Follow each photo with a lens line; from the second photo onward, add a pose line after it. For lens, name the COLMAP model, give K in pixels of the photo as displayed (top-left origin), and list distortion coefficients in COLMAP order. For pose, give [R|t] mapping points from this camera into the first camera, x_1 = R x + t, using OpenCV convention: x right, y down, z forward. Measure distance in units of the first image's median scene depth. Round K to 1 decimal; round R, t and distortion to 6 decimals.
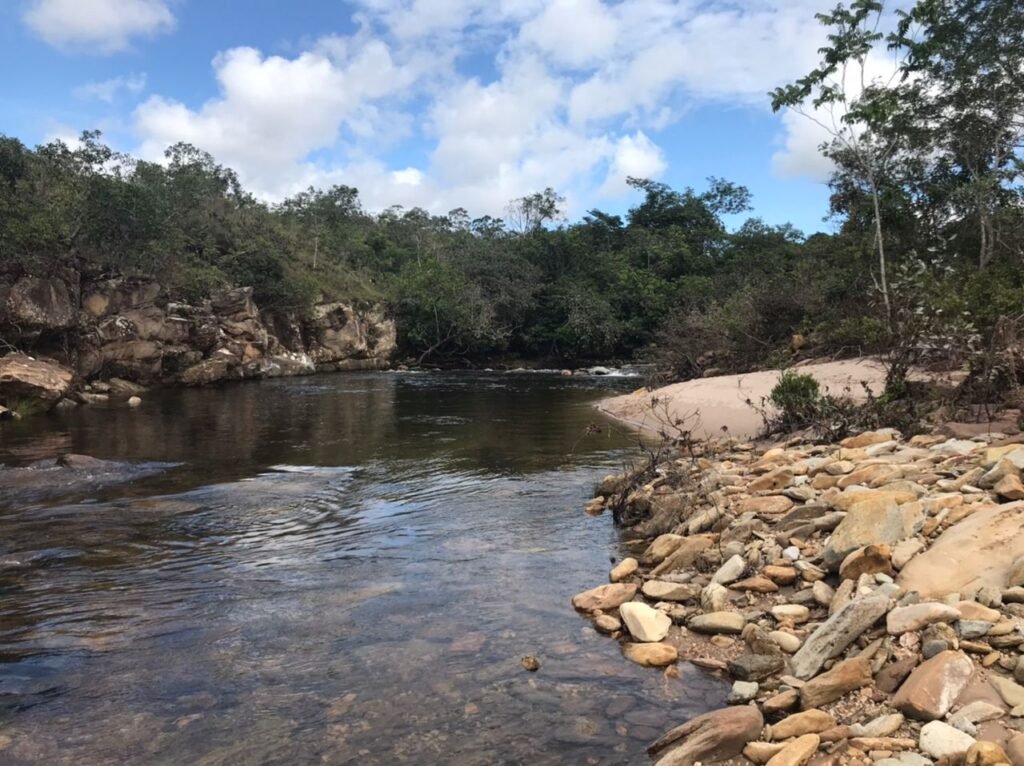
lens RADIAL K [[851.6, 0, 512.0], [0, 851.6, 383.0], [0, 0, 1]] dist [0.014773, -0.015219]
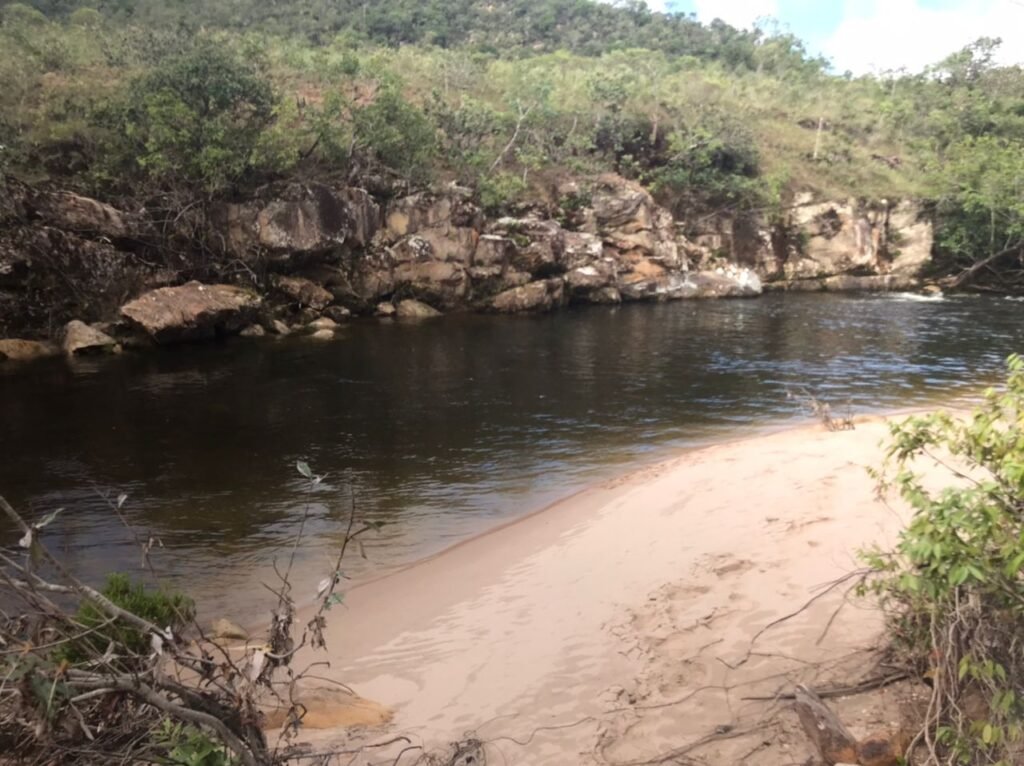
lens RADIAL K [[851.6, 0, 512.0], [0, 851.6, 383.0], [0, 0, 1]] dist [0.014773, -0.015219]
pose [[0.686519, 0.145132, -0.712481, 0.204758], [-0.046643, 0.986649, 0.156037, -0.045594], [0.725615, -0.073890, 0.684123, 0.275642]]
